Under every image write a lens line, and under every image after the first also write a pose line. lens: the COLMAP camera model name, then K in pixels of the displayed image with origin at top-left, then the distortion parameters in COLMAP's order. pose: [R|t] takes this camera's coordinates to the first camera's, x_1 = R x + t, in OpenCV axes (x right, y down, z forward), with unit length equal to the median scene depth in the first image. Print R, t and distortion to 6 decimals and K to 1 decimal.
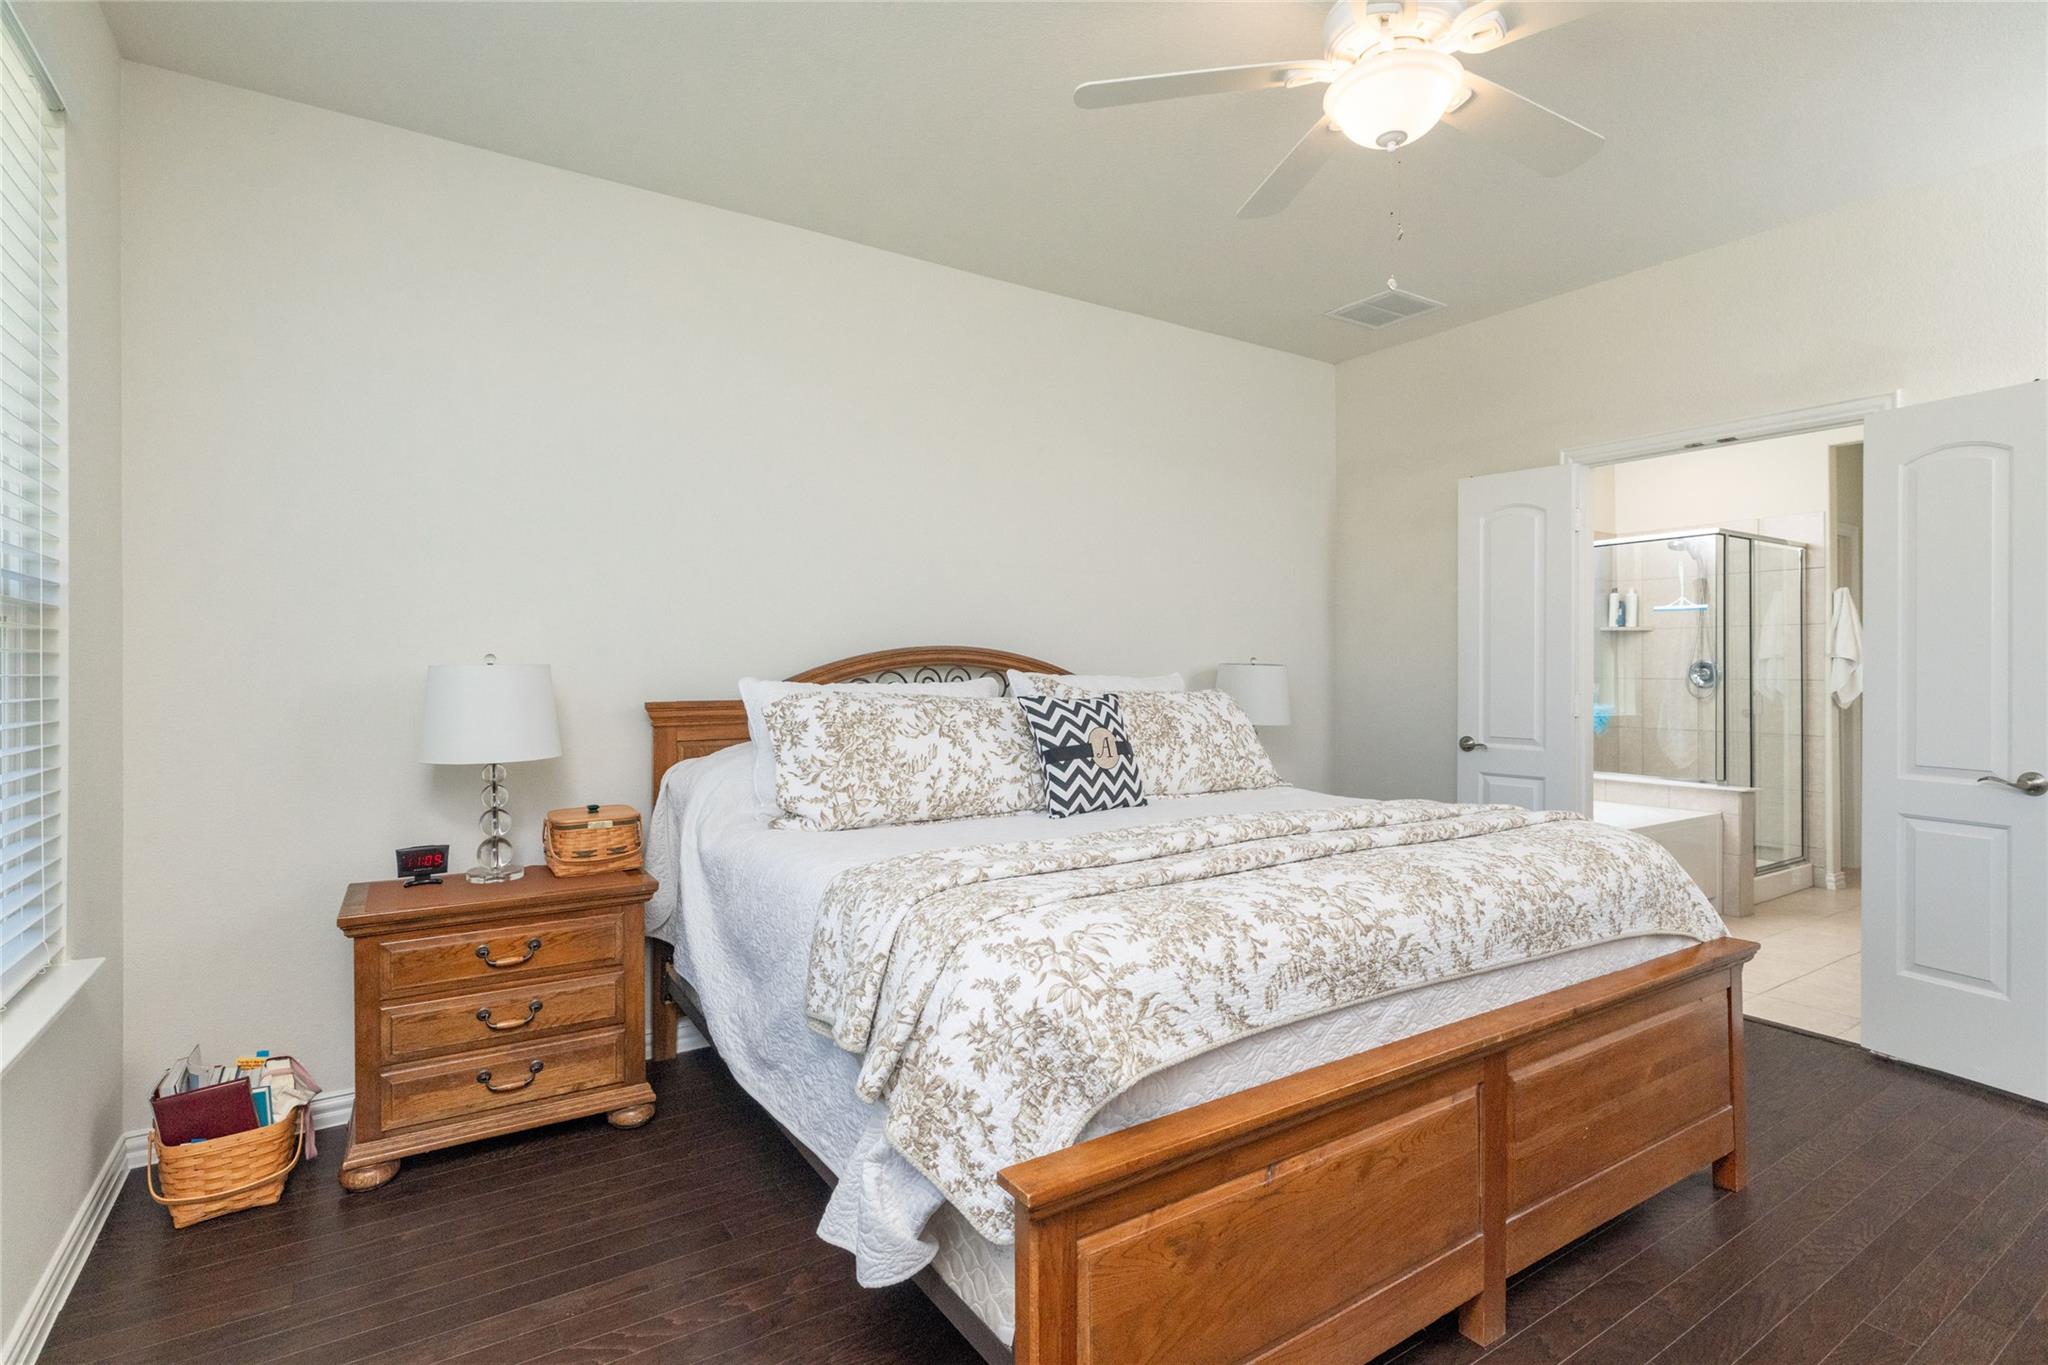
lens RADIAL K [[990.5, 0, 1032.6], [0, 990.5, 674.6], [0, 0, 1]] dist [-0.006350, -0.000831]
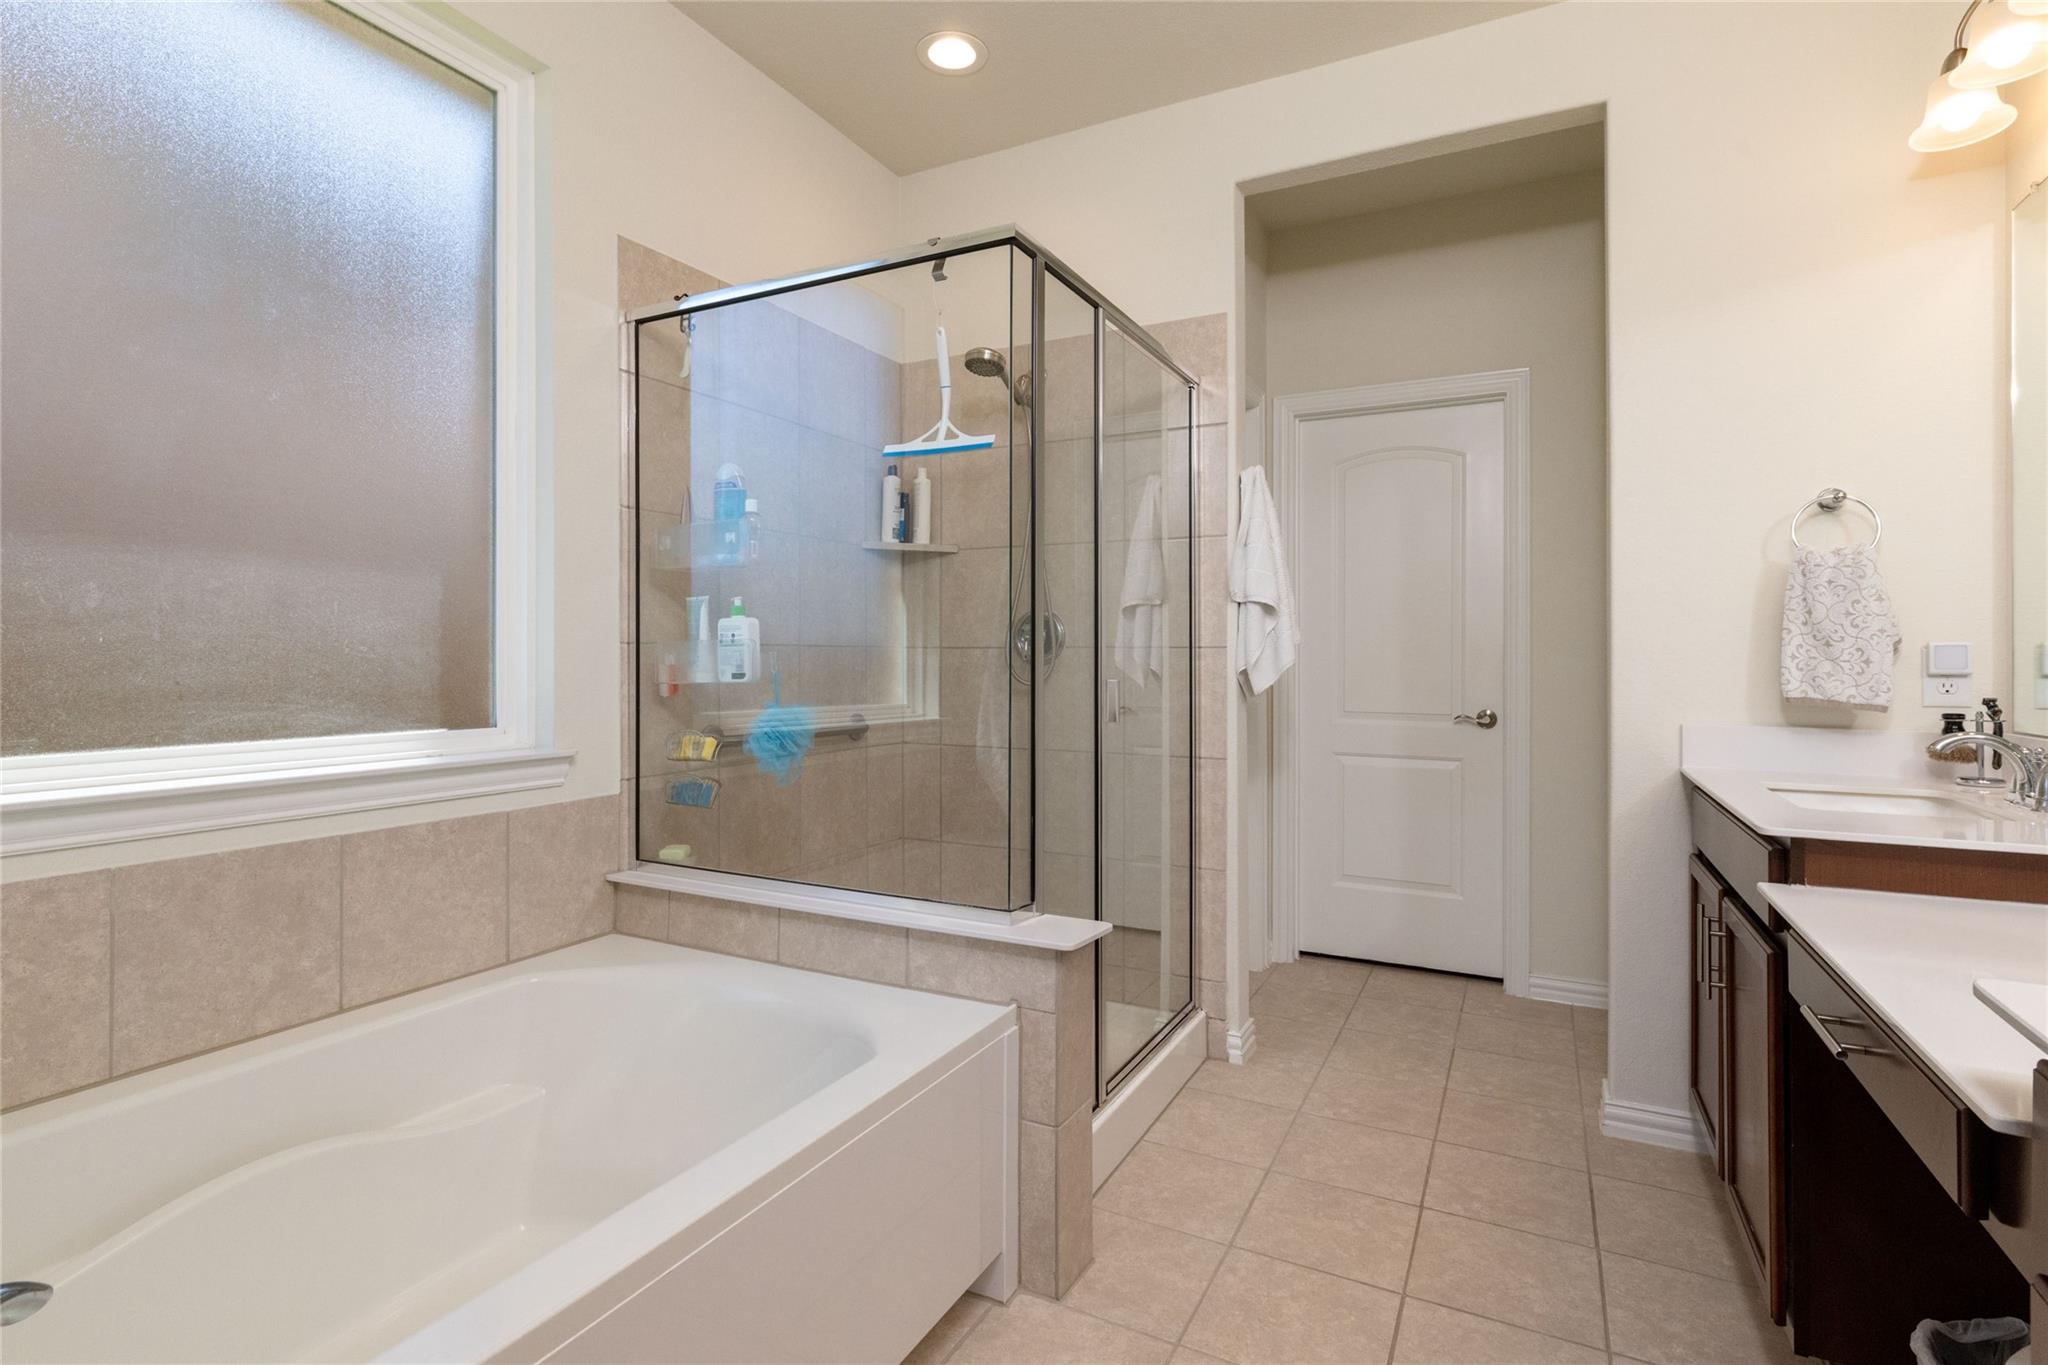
lens RADIAL K [[990.5, 0, 1021.7], [0, 990.5, 670.0], [0, 0, 1]] dist [-0.006350, -0.000831]
pose [[0.874213, -0.002459, 0.485536, 0.459864], [-0.003675, 0.999925, 0.011681, 0.012700], [-0.485529, -0.011996, 0.874138, 0.600562]]
